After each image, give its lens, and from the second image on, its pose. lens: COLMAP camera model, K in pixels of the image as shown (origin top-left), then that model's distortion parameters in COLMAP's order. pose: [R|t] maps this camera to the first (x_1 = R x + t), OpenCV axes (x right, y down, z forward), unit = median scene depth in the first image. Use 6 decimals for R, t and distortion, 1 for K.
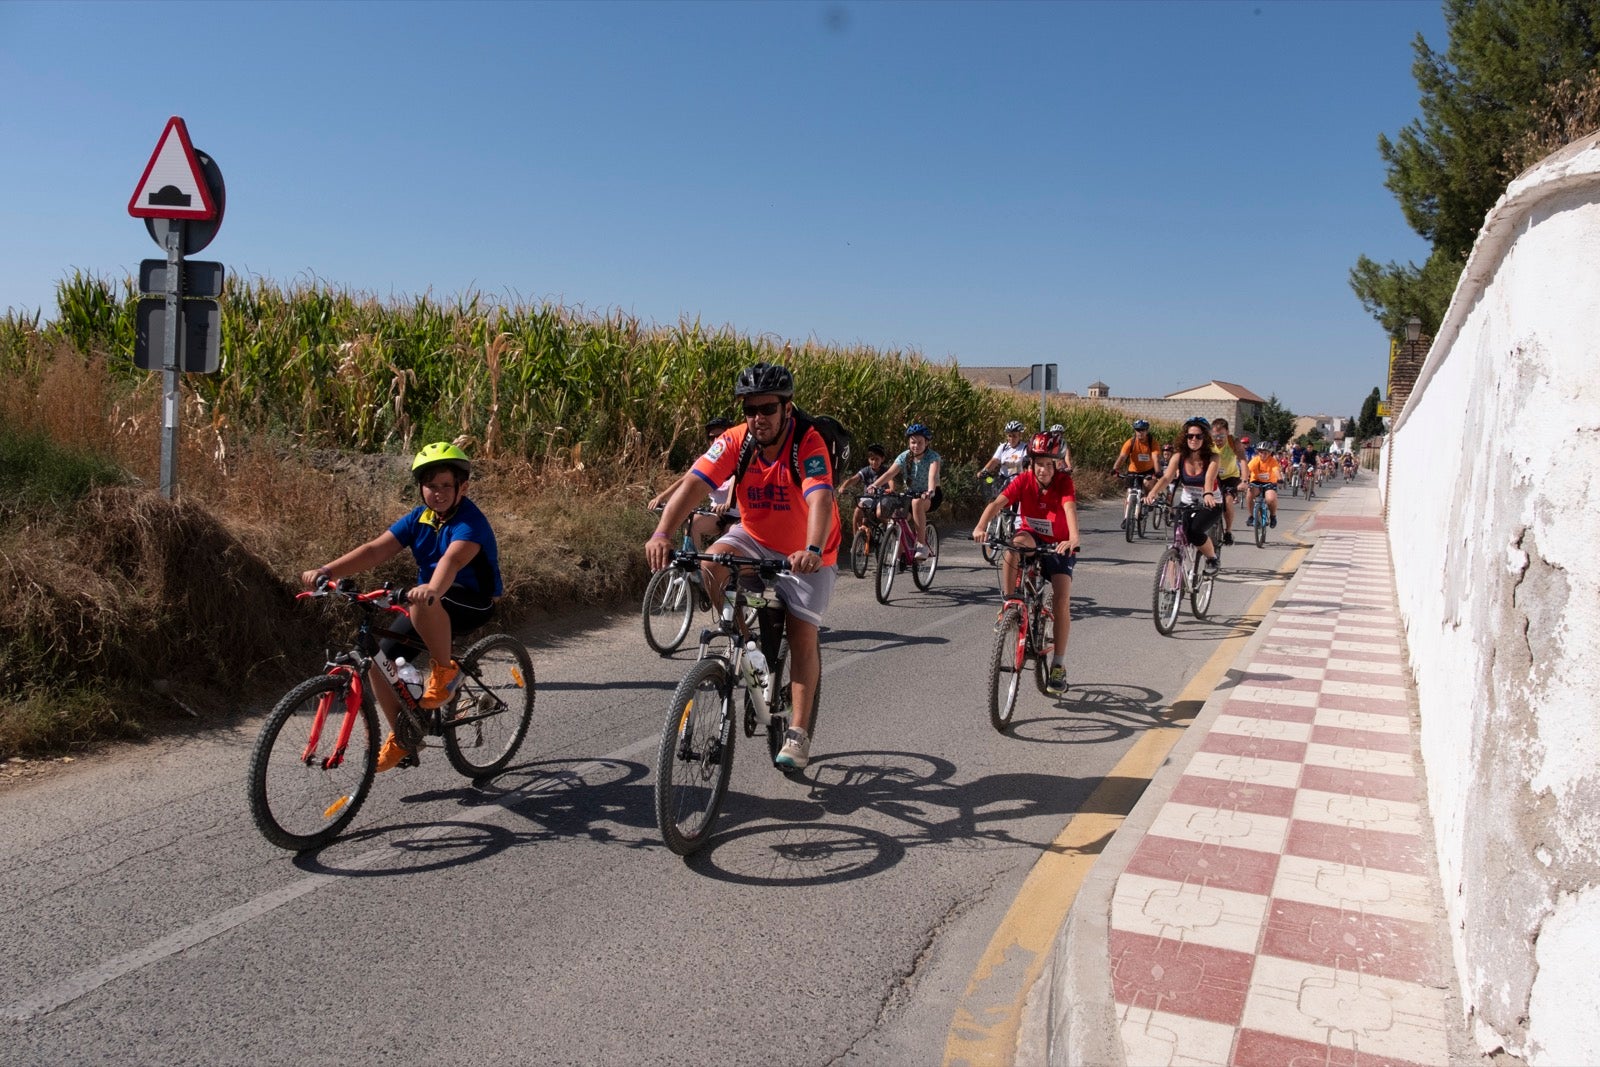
lens RADIAL K [[1237.5, 0, 786.0], [0, 1237.5, 523.1], [0, 0, 1]] dist [-0.032145, 0.021763]
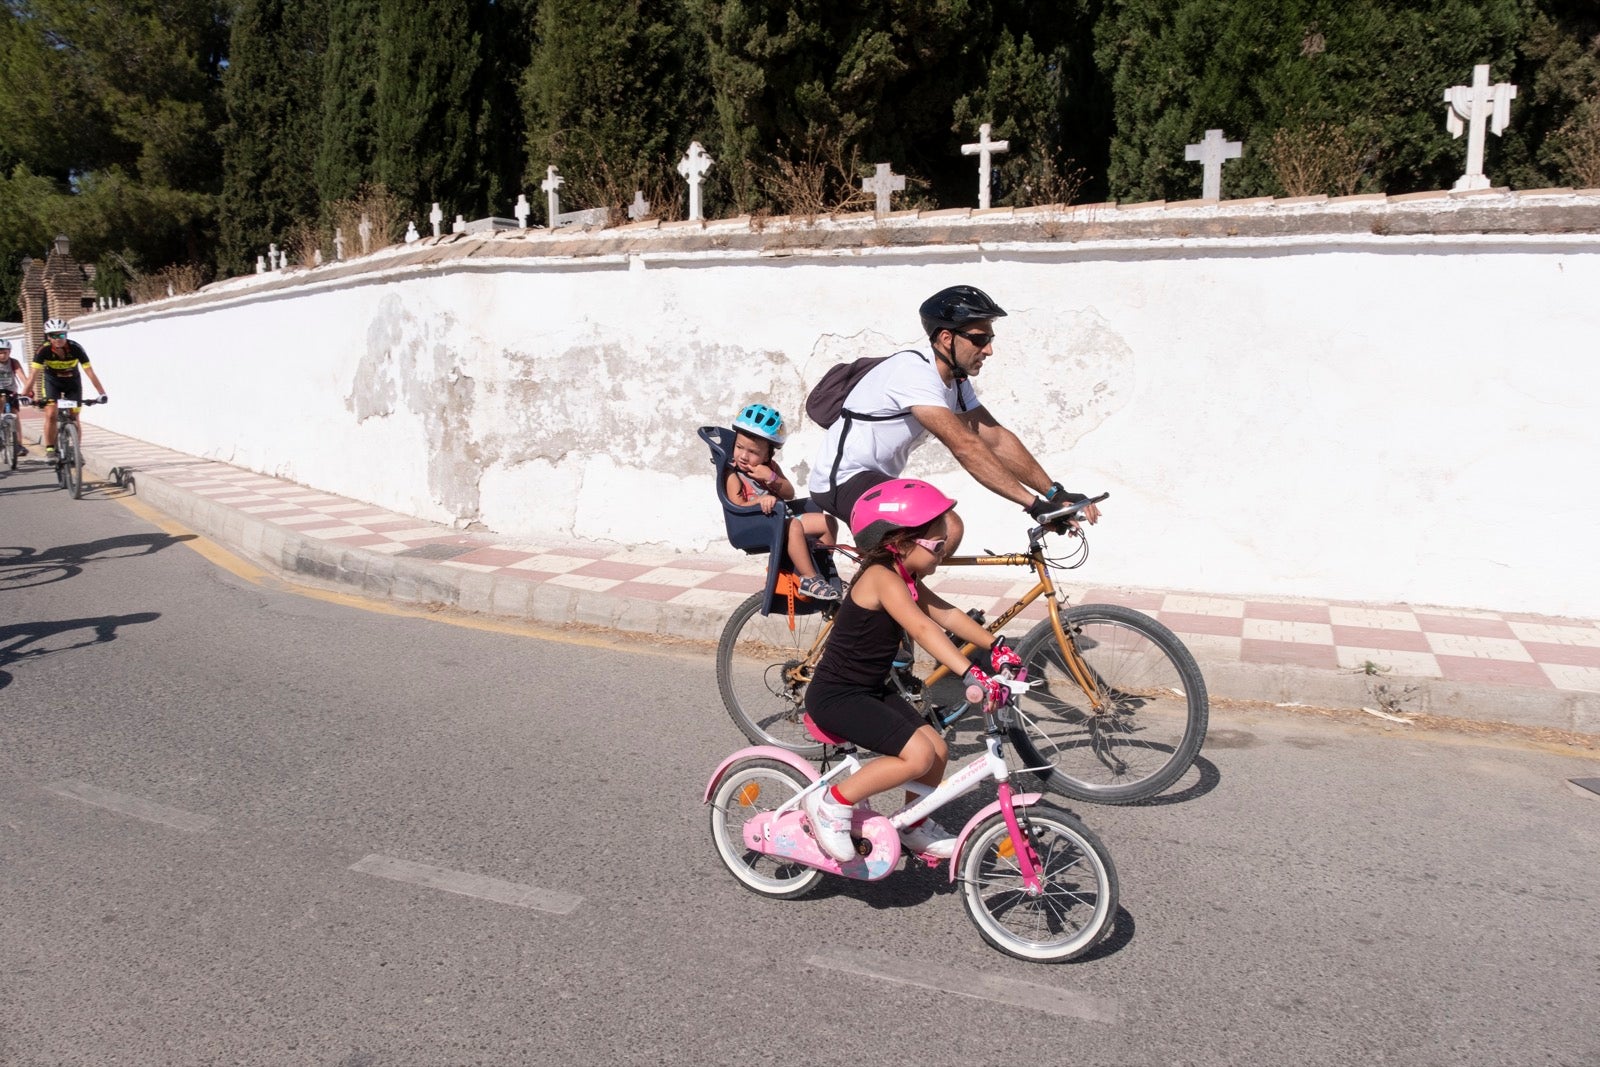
lens RADIAL K [[1226.2, 0, 793.6], [0, 1226.2, 530.3], [0, 0, 1]] dist [-0.040618, 0.009919]
pose [[0.447631, -0.170141, 0.877883, -0.626181], [0.085130, 0.985382, 0.147567, 0.008931], [-0.890157, 0.008678, 0.455572, -0.420311]]
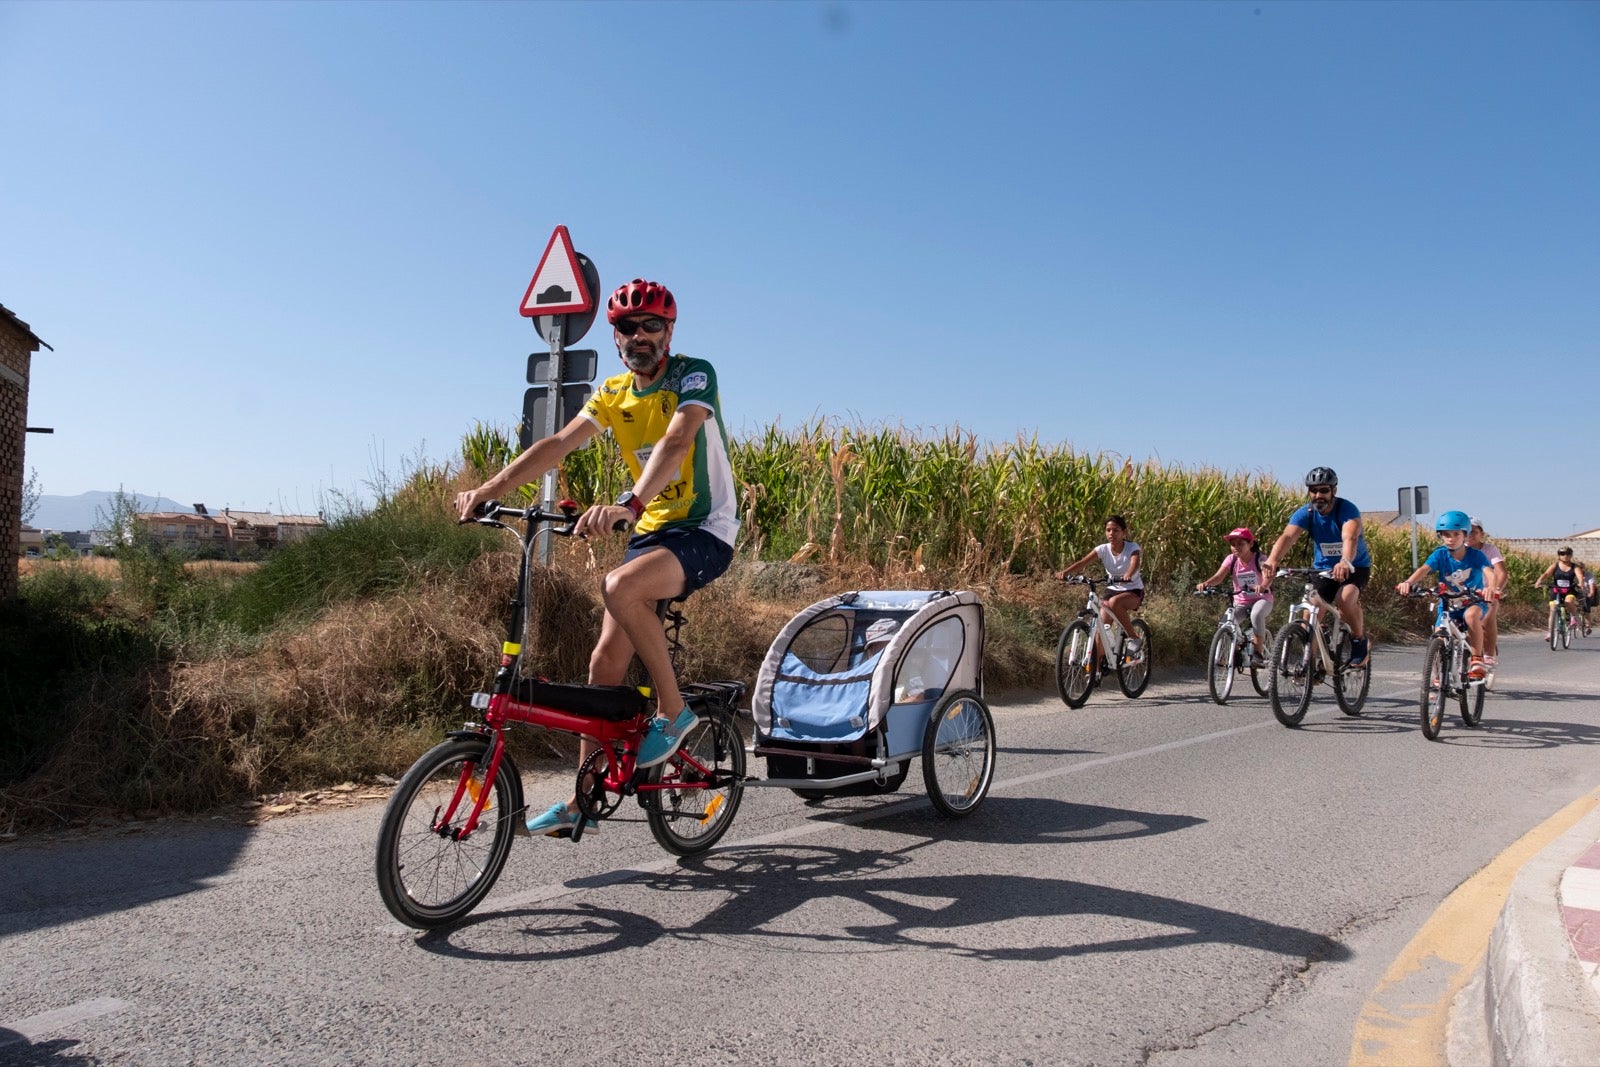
lens RADIAL K [[1220.9, 0, 787.3], [0, 1220.9, 526.3], [0, 0, 1]] dist [-0.038720, 0.030474]
pose [[0.963042, -0.029151, -0.267769, -0.005656], [-0.005541, 0.991772, -0.127896, 0.075635], [0.269294, 0.124653, 0.954957, 0.021672]]
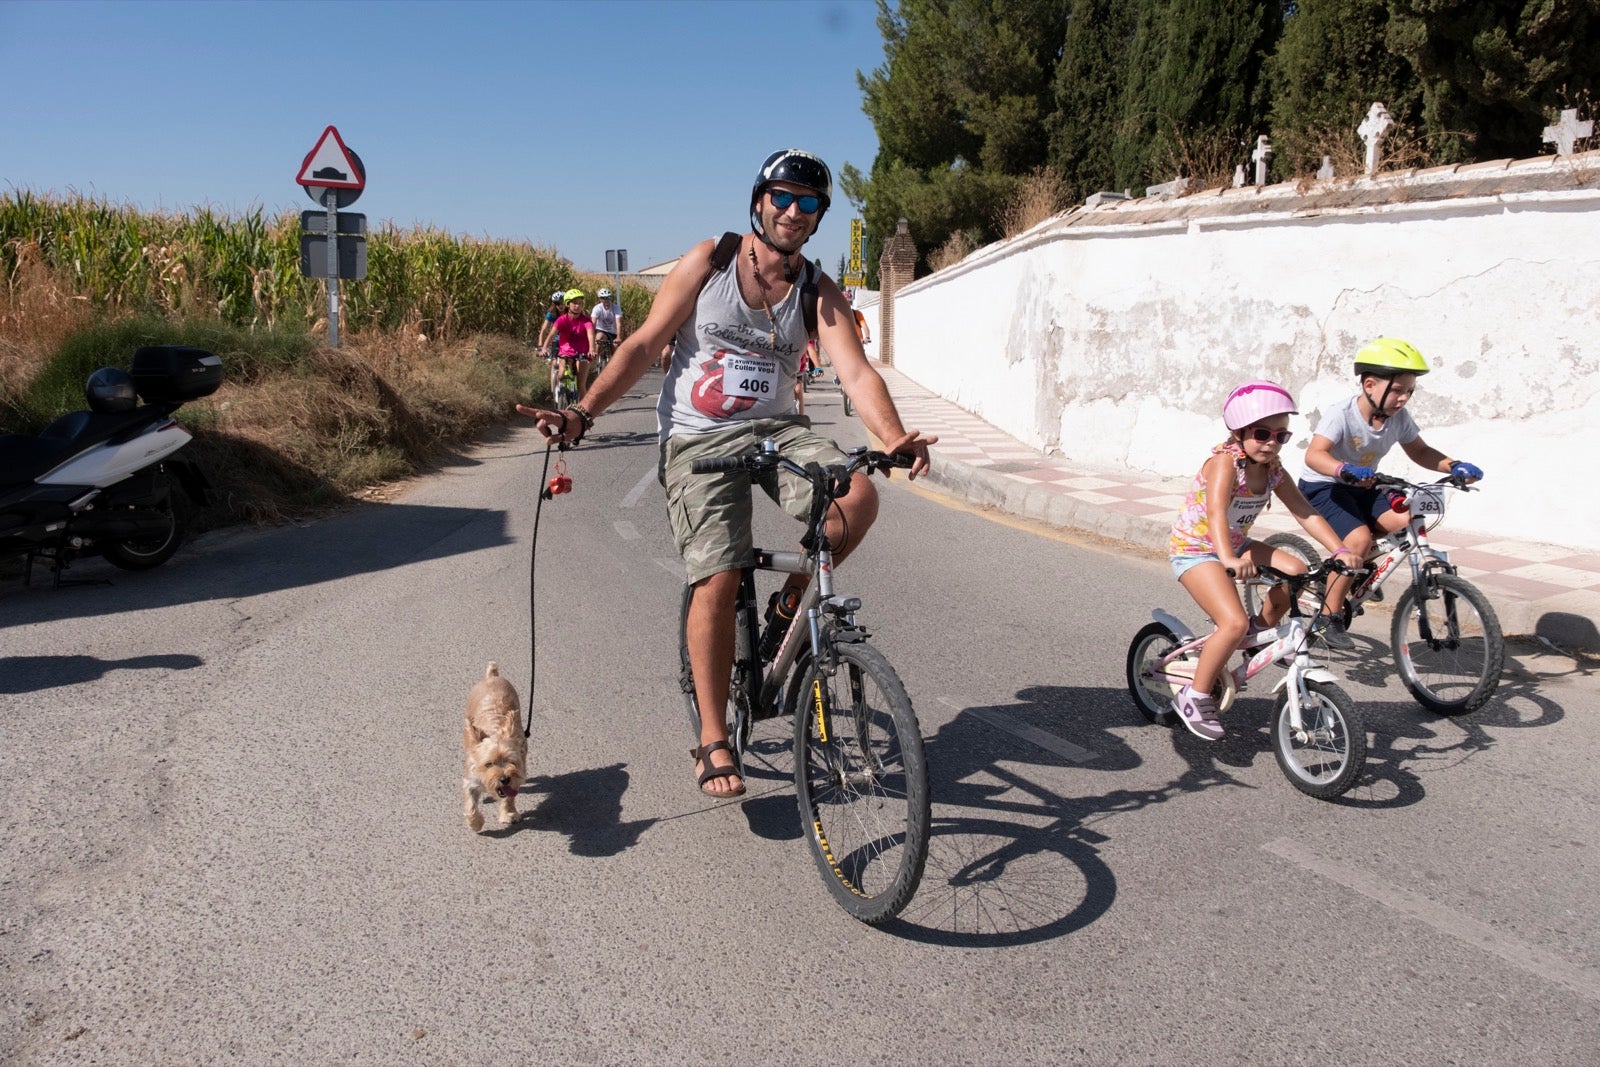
lens RADIAL K [[1237.5, 0, 786.0], [0, 1237.5, 523.1], [0, 0, 1]] dist [-0.032145, 0.021763]
pose [[0.909818, -0.098325, 0.403192, -0.596497], [0.058090, 0.992136, 0.110866, 0.052789], [-0.410922, -0.077447, 0.908375, -0.746776]]
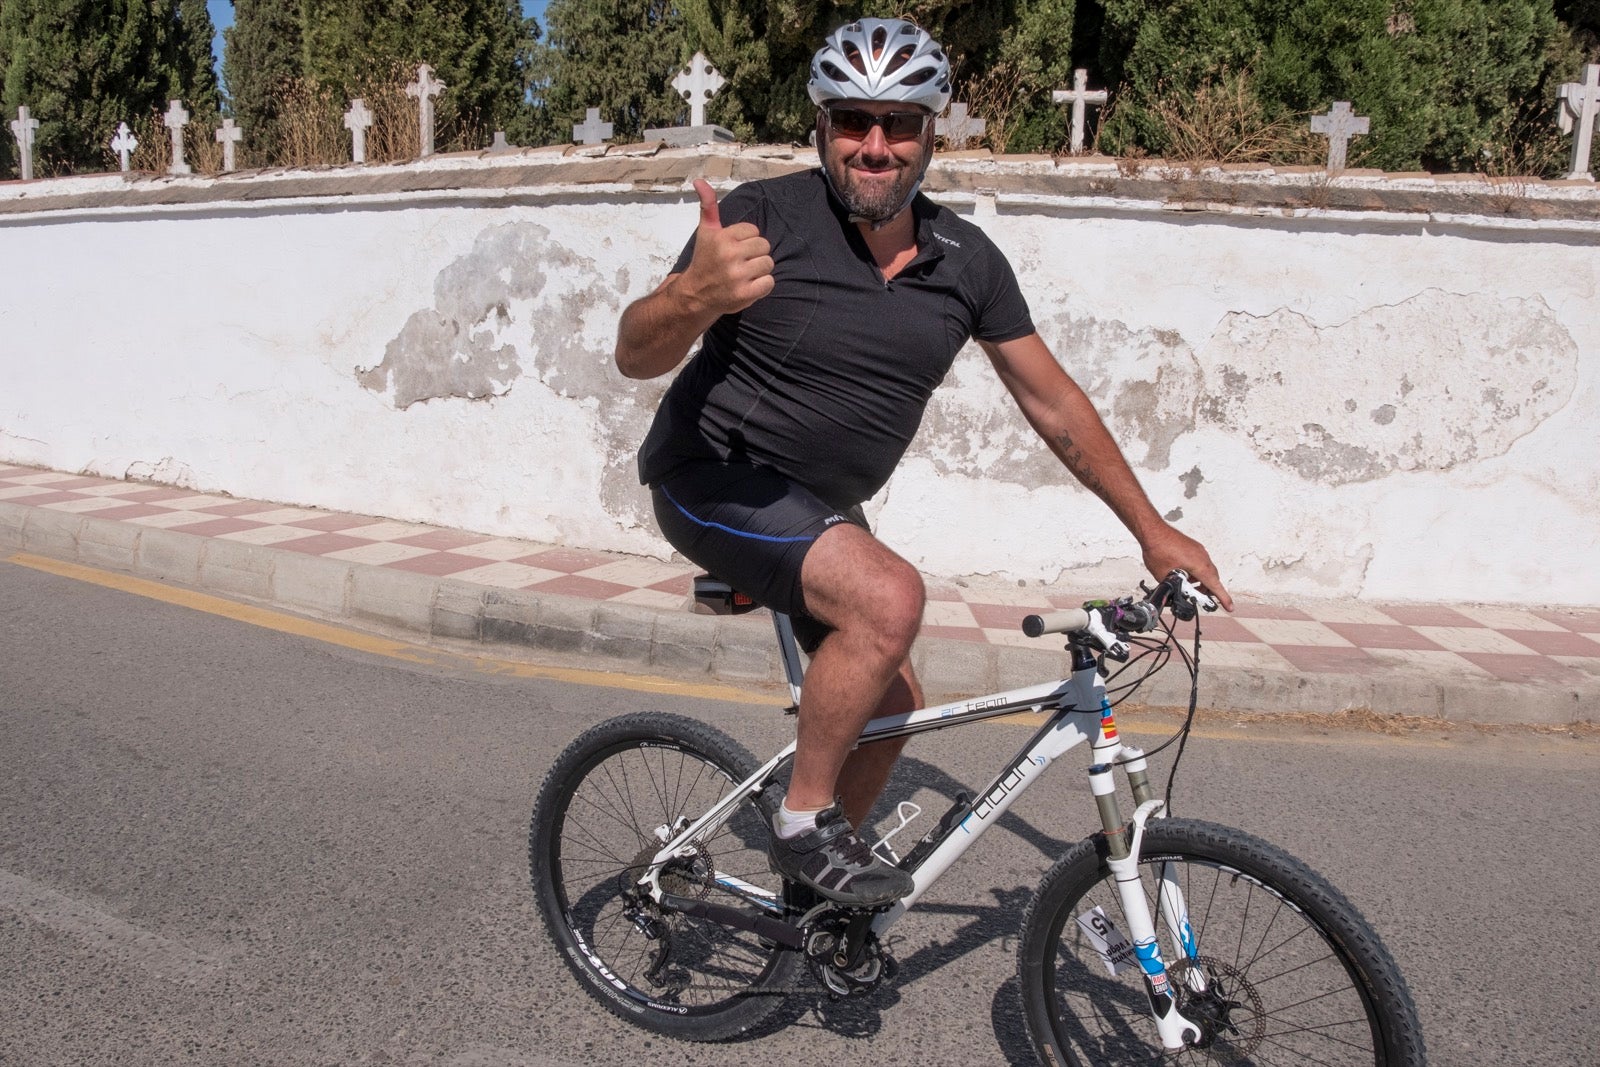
lens RADIAL K [[1247.8, 0, 783.5], [0, 1247.8, 529.8], [0, 0, 1]] dist [-0.045278, 0.021160]
pose [[0.078779, -0.204381, 0.975716, -0.565989], [0.043446, 0.978532, 0.201463, -0.033130], [-0.995945, 0.026519, 0.085968, 0.201289]]
